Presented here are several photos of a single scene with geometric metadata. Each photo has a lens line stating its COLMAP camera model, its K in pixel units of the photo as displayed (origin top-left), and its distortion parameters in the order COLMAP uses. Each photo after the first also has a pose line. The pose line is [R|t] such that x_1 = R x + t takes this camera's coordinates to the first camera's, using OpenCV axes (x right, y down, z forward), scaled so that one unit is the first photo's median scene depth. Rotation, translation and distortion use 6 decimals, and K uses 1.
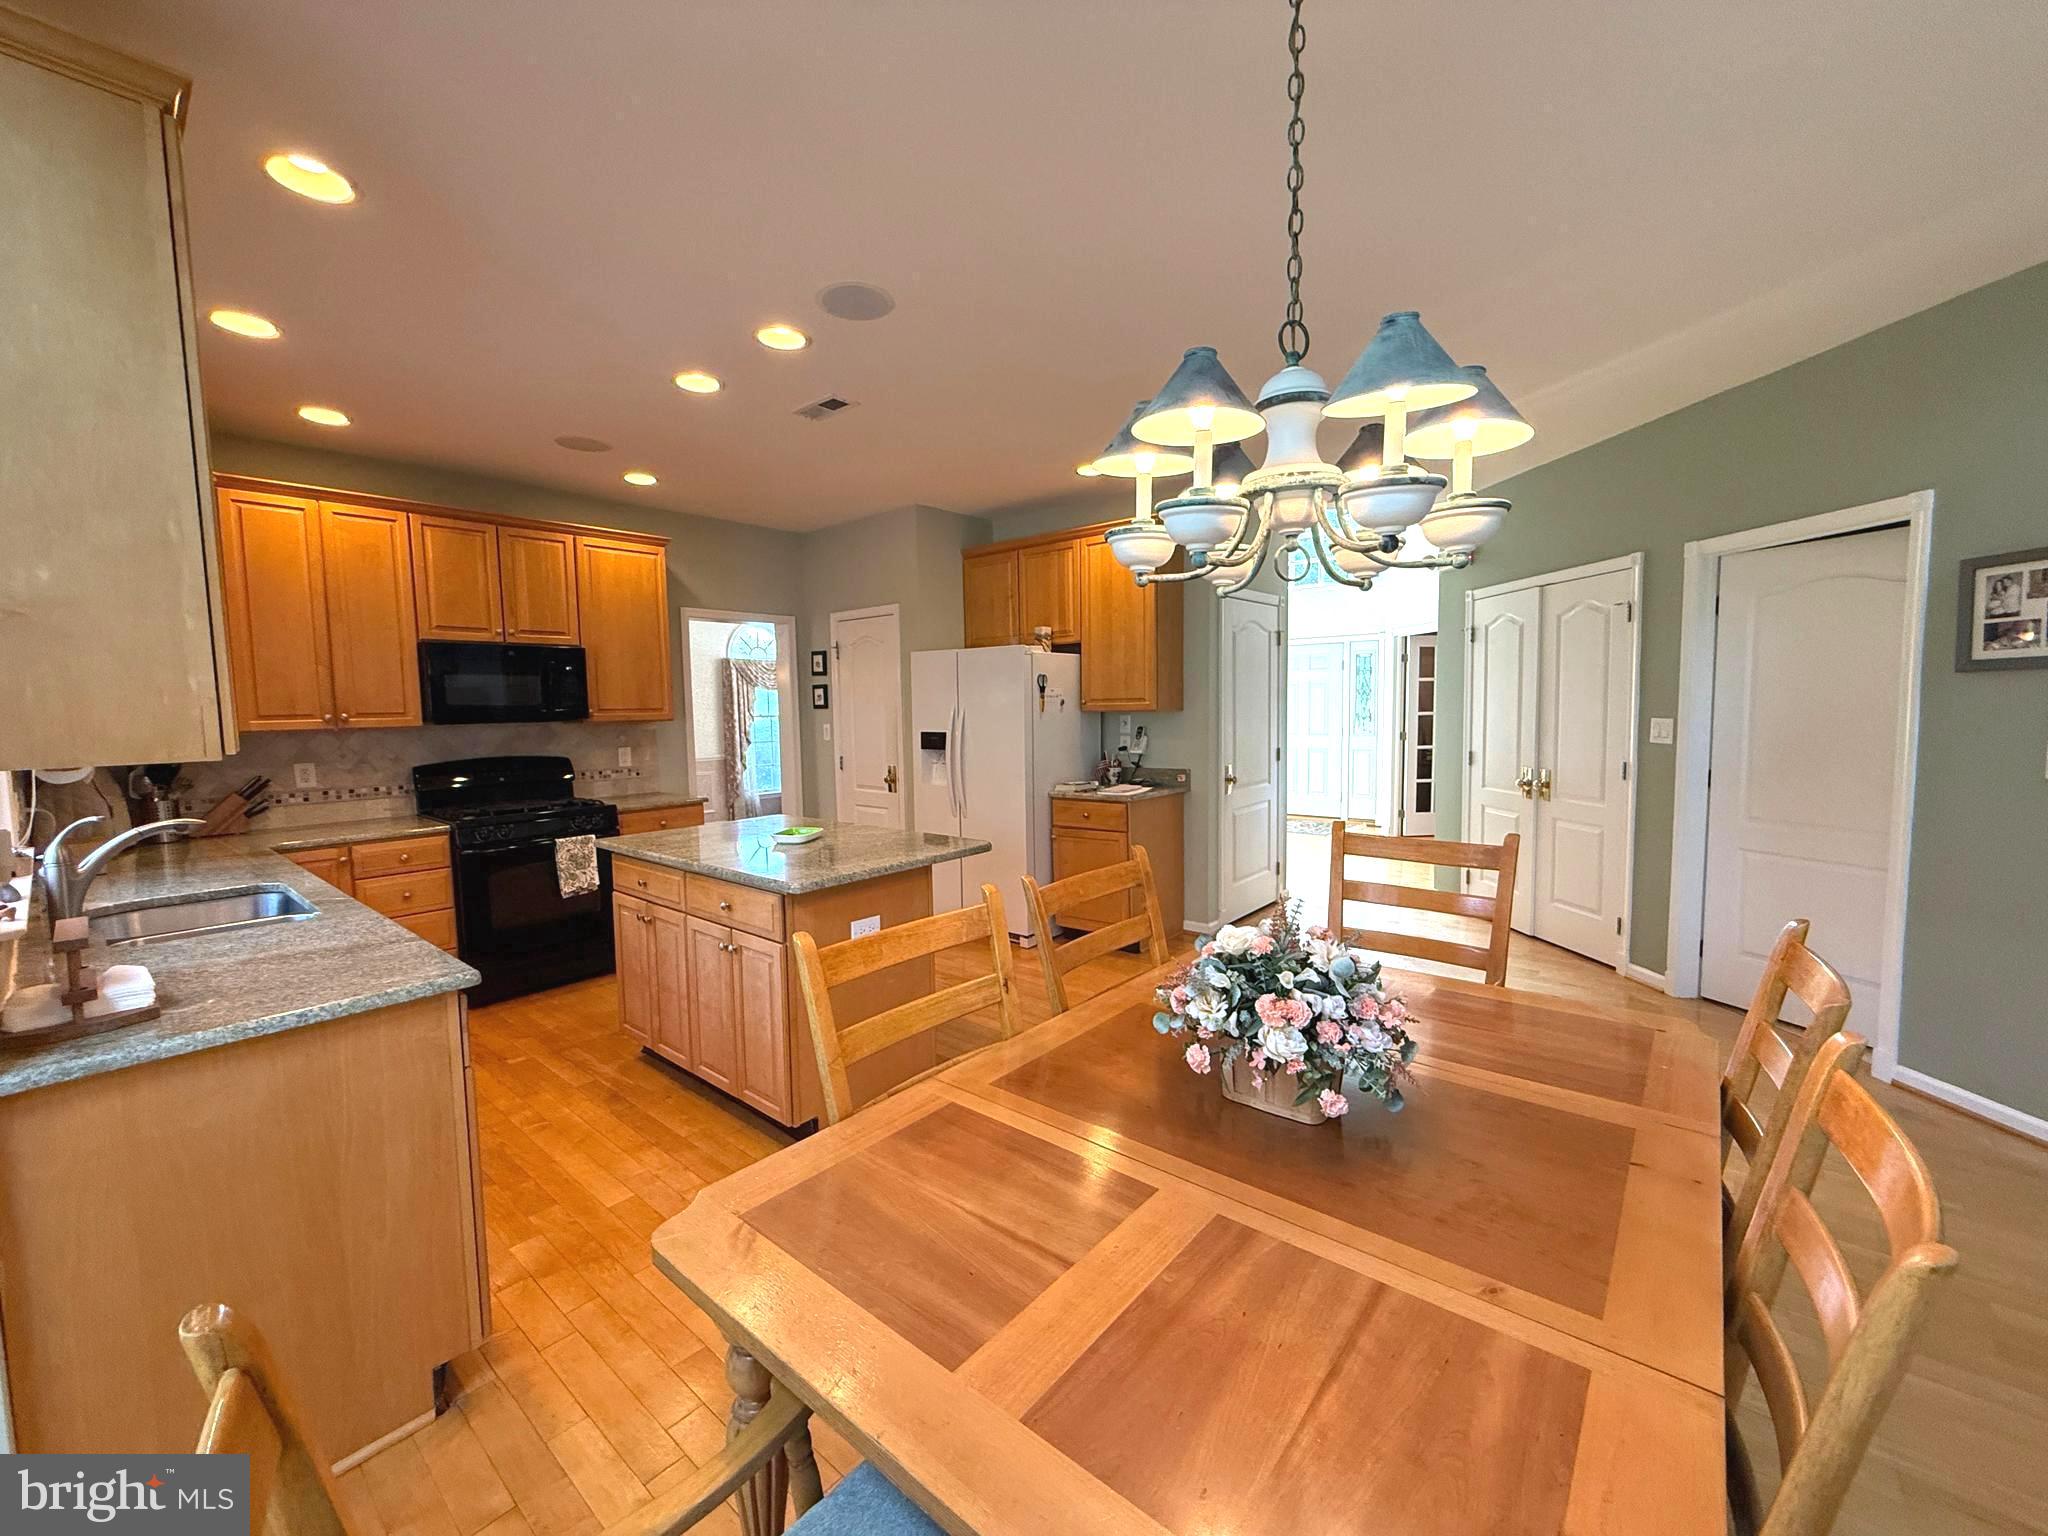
lens RADIAL K [[819.5, 0, 1032.9], [0, 819.5, 766.3], [0, 0, 1]] dist [-0.001420, 0.000754]
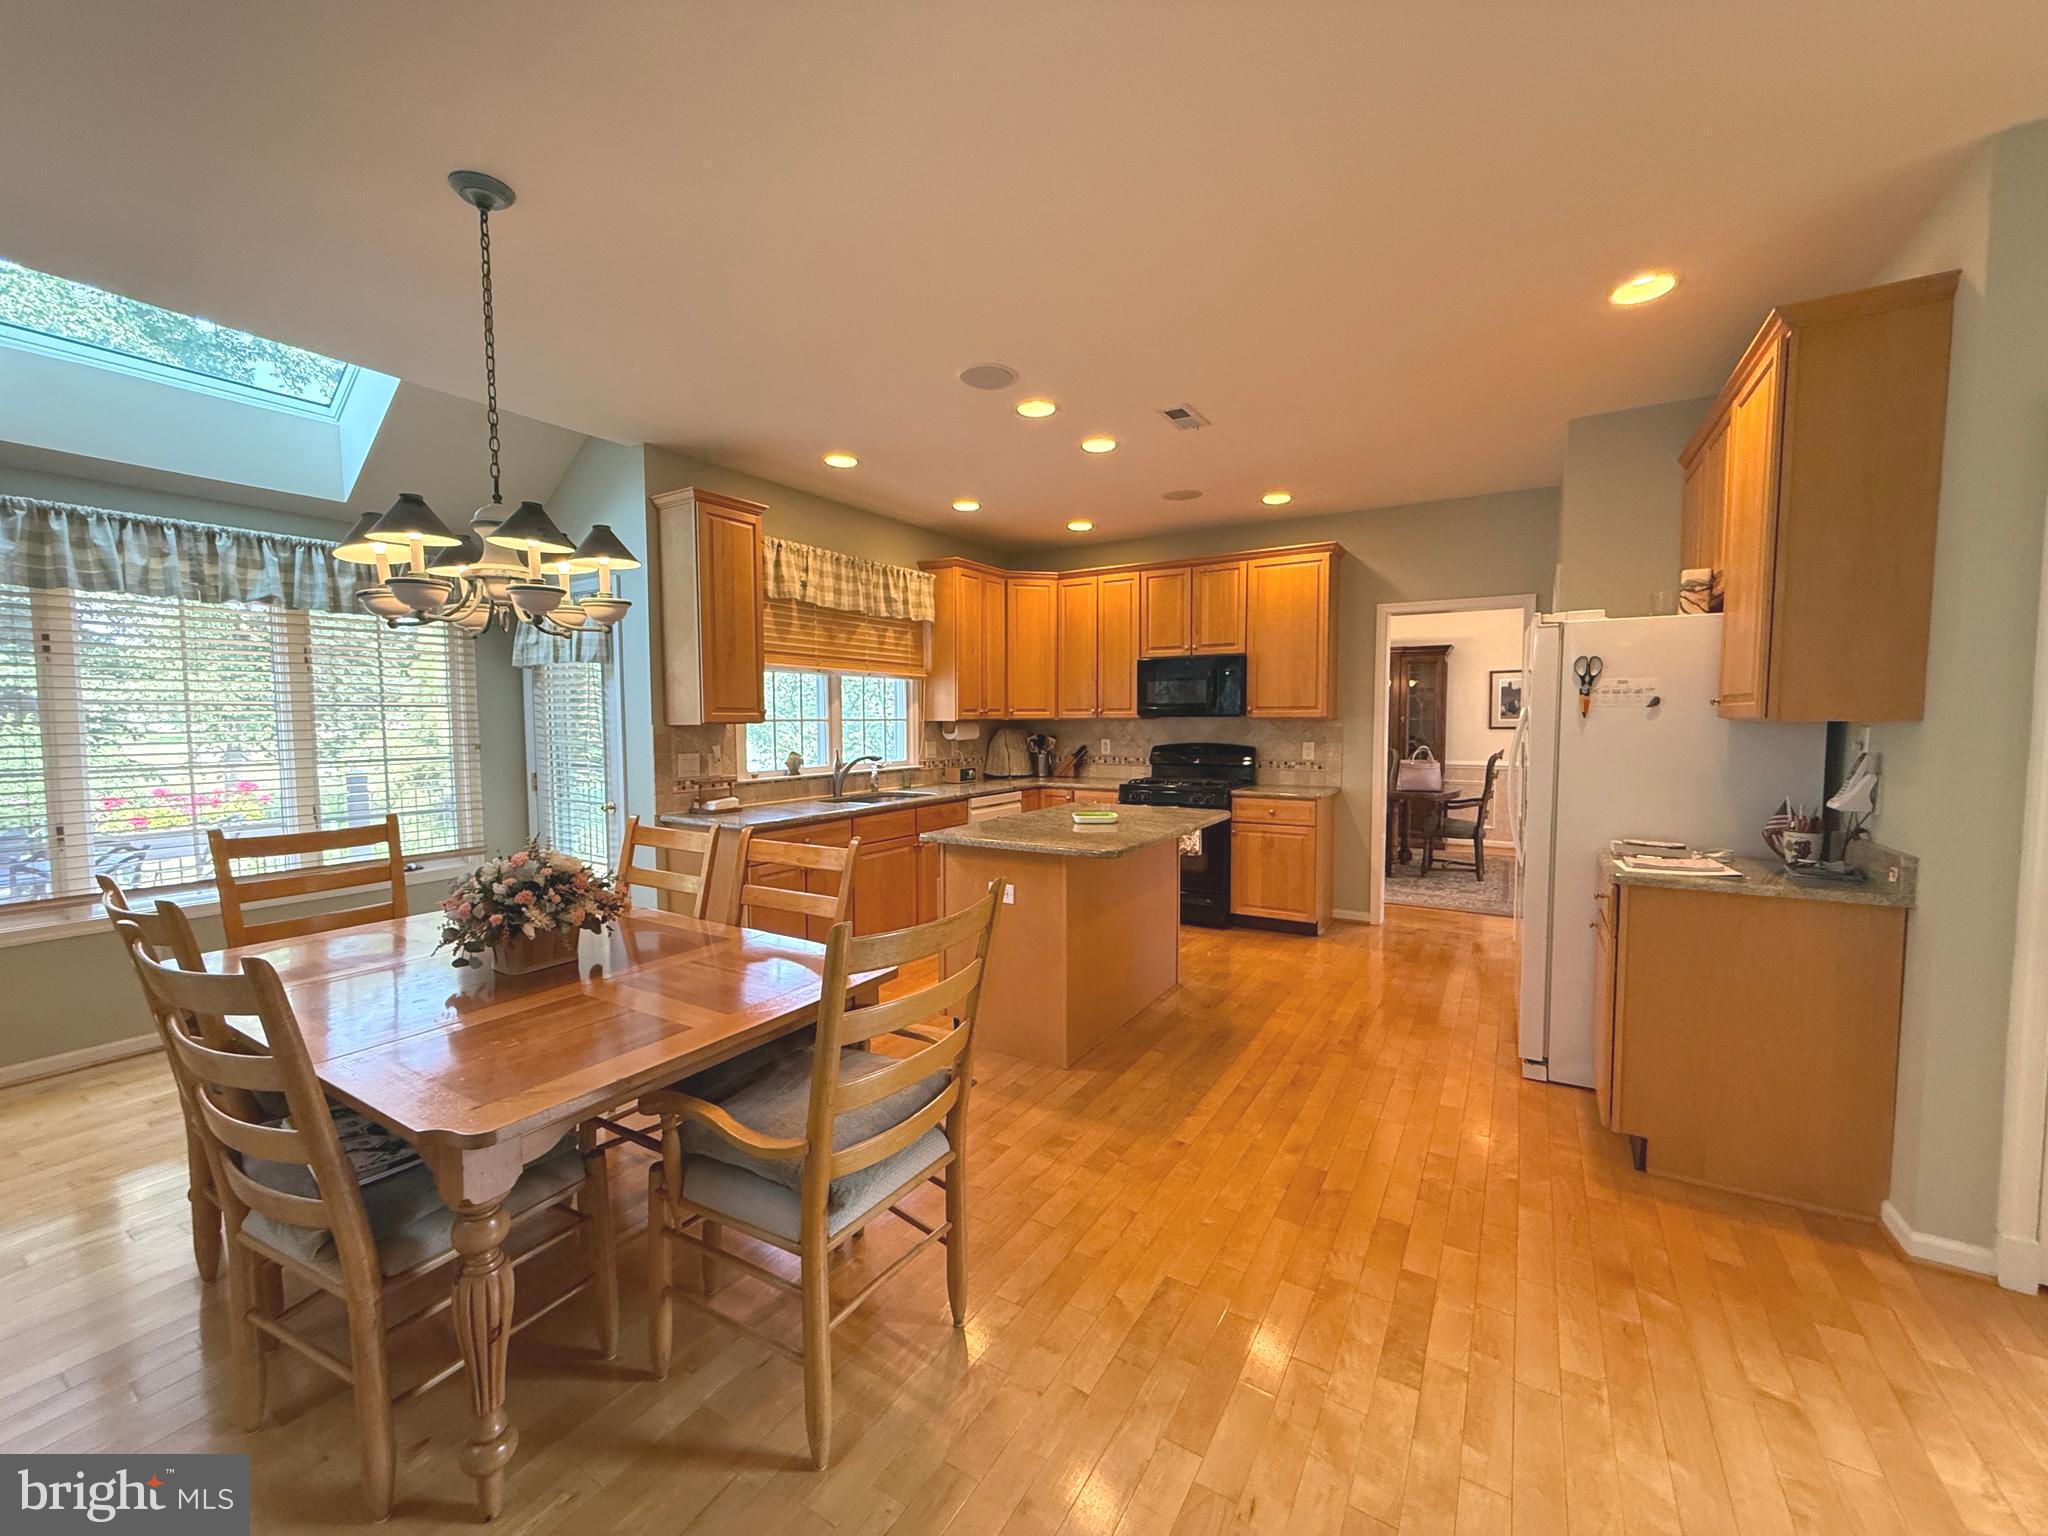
lens RADIAL K [[819.5, 0, 1020.5], [0, 819.5, 766.8], [0, 0, 1]] dist [-0.001420, 0.000754]
pose [[0.140156, 0.080226, -0.986874, 0.611715], [-0.074123, 0.994765, 0.070340, -0.045243], [0.987351, 0.063292, 0.145369, 0.539678]]
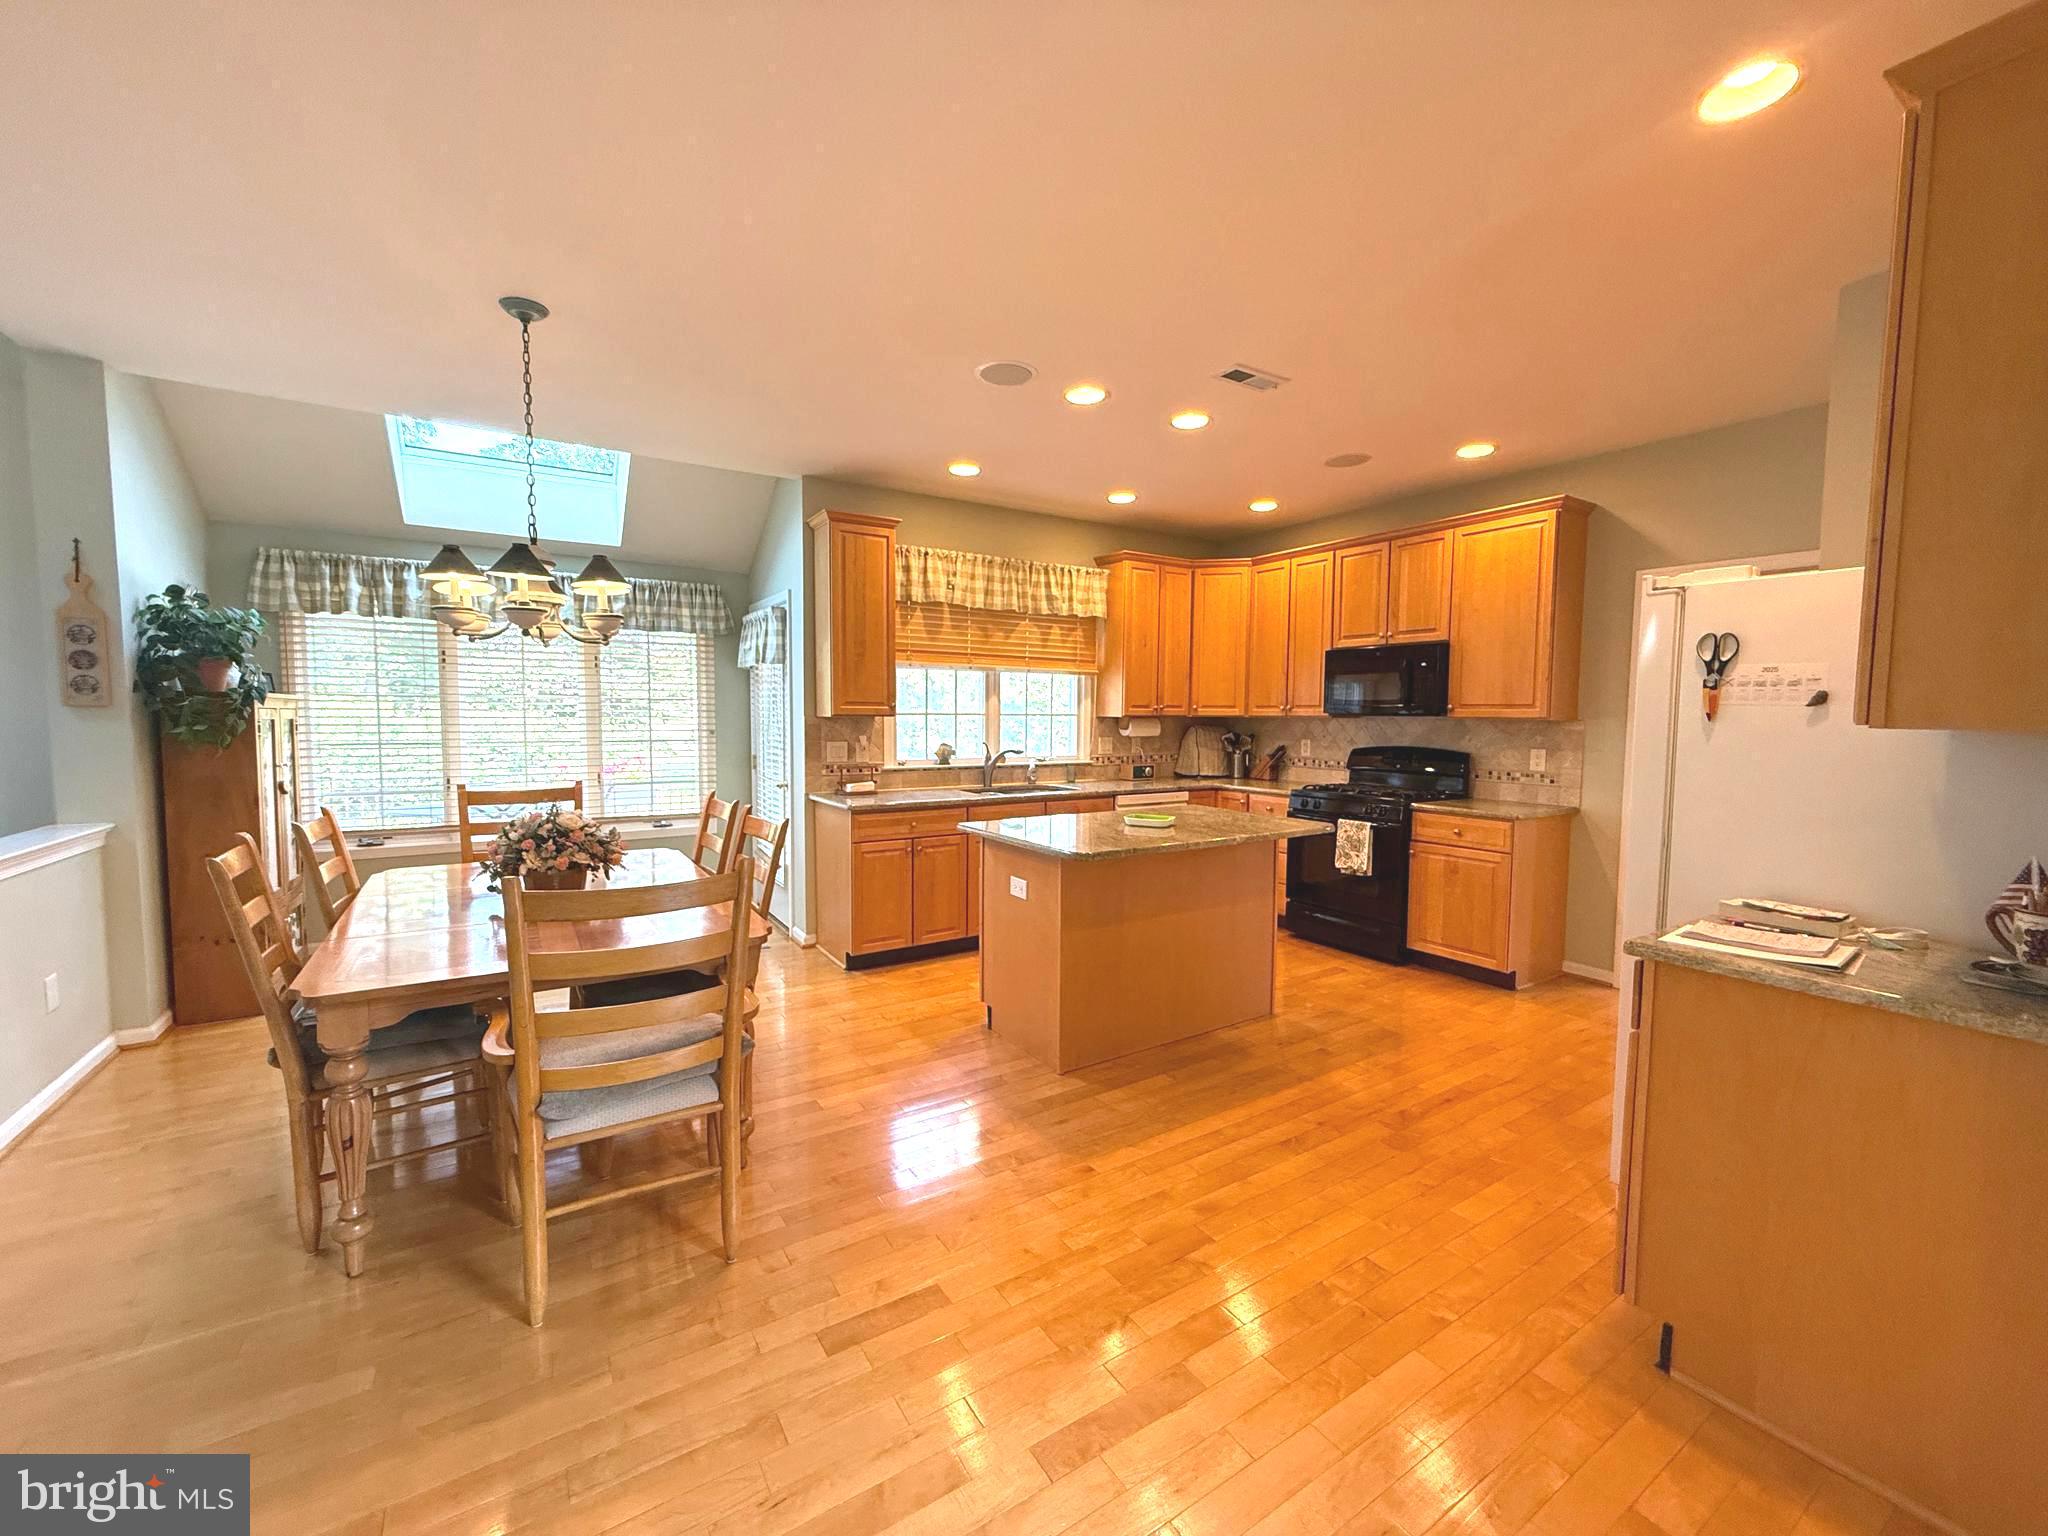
lens RADIAL K [[819.5, 0, 1020.1], [0, 819.5, 768.4], [0, 0, 1]] dist [-0.001420, 0.000754]
pose [[-0.306767, 0.082958, -0.948162, 0.581298], [-0.073023, 0.991207, 0.110350, -0.068174], [0.948979, 0.103089, -0.298012, 0.856930]]
